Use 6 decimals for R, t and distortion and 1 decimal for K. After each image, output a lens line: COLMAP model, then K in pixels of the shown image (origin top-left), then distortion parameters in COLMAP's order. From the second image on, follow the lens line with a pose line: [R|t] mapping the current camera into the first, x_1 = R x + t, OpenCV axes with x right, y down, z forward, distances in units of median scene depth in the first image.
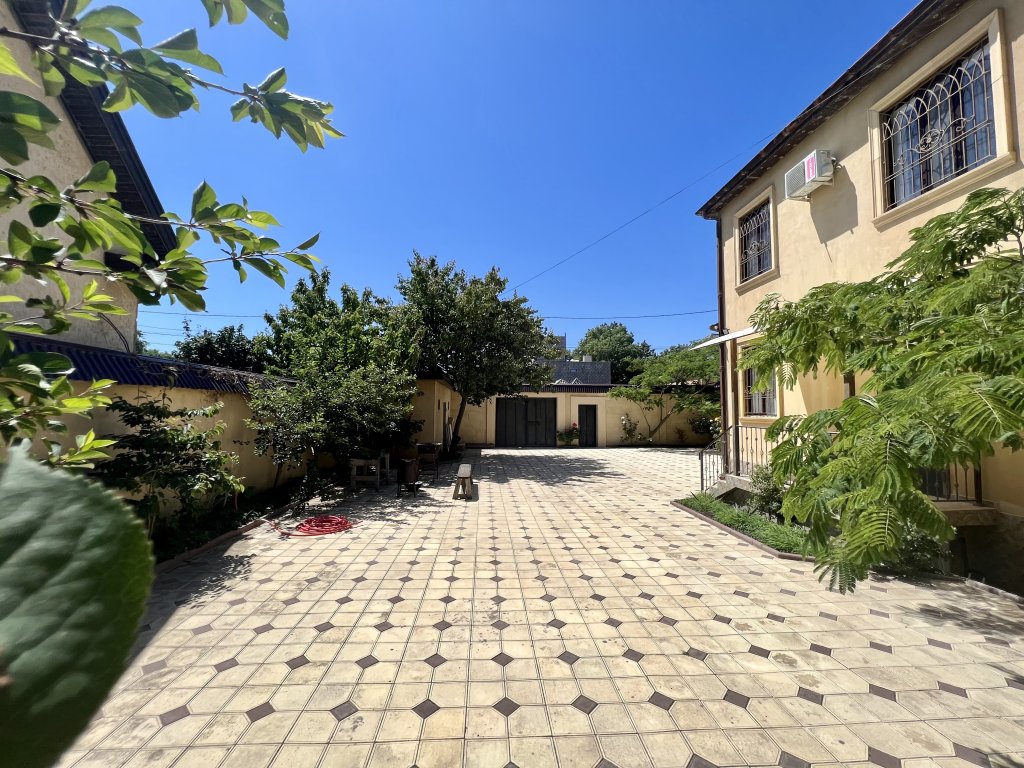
lens RADIAL K [[409.6, 0, 510.3], [0, 409.6, 386.3], [0, 0, 1]] dist [-0.003401, 0.000481]
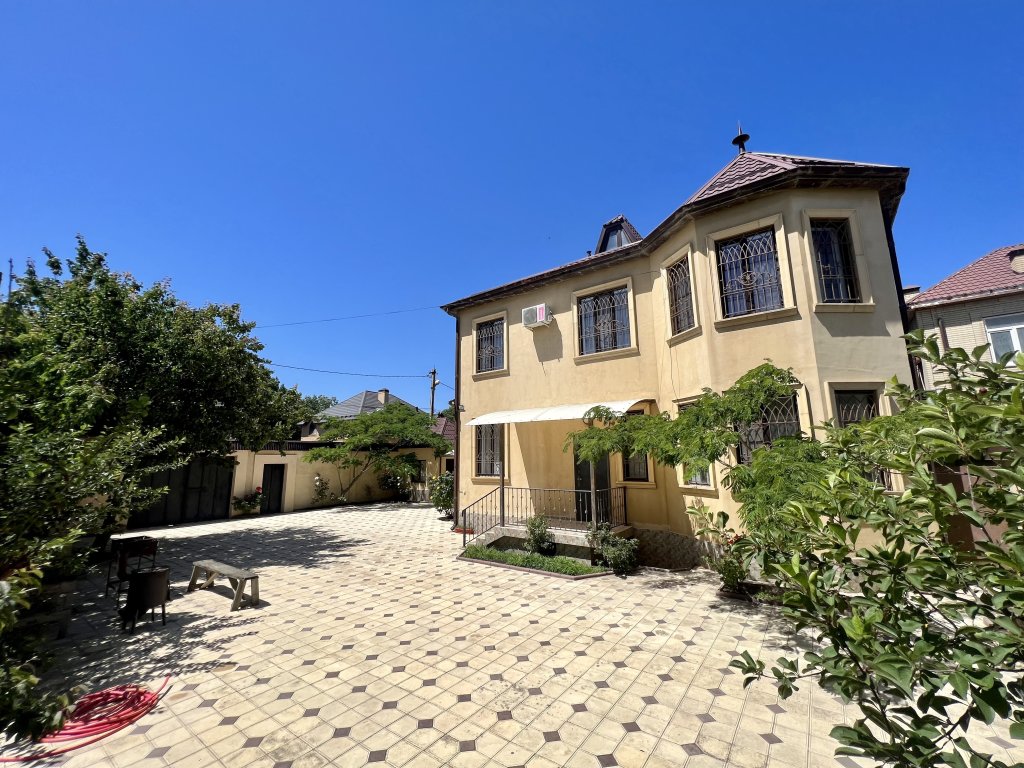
lens RADIAL K [[409.6, 0, 511.0], [0, 409.6, 387.7], [0, 0, 1]] dist [-0.003401, 0.000481]
pose [[0.640526, 0.117057, 0.758963, -0.570408], [-0.029069, 0.991302, -0.128358, -0.065527], [-0.767386, 0.060154, 0.638357, 0.140713]]
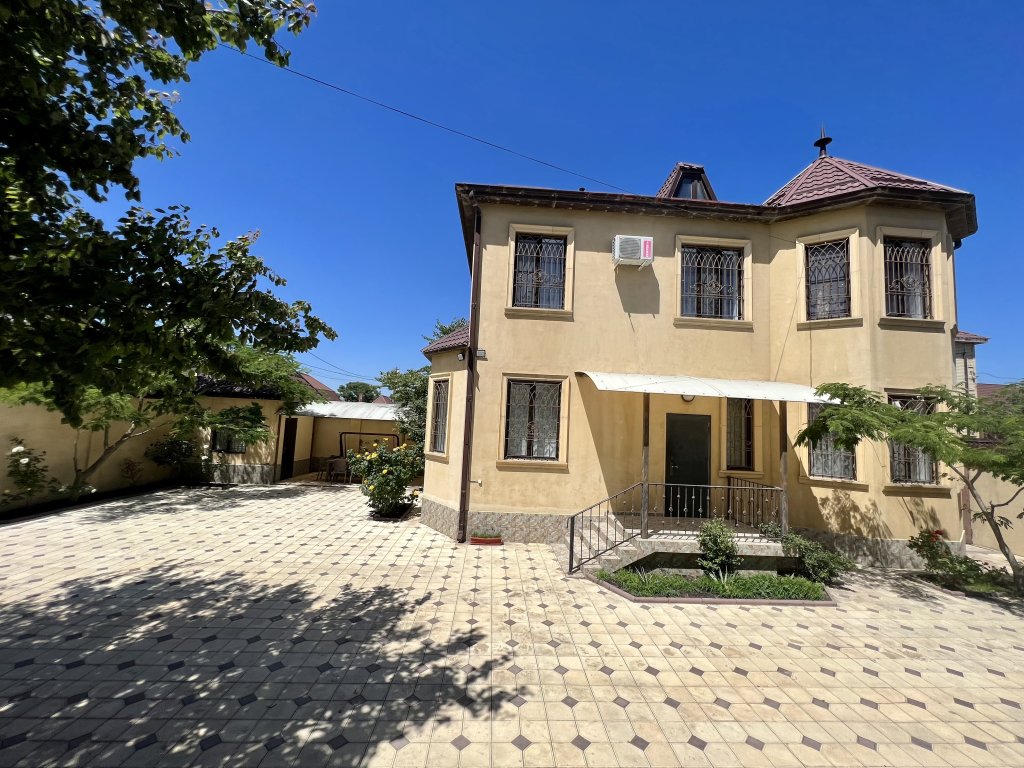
lens RADIAL K [[409.6, 0, 508.4], [0, 409.6, 385.5], [0, 0, 1]] dist [-0.003401, 0.000481]
pose [[0.013731, 0.080024, 0.996698, -0.475544], [-0.102937, 0.991609, -0.078198, -0.022725], [-0.994593, -0.101523, 0.021853, 1.589144]]
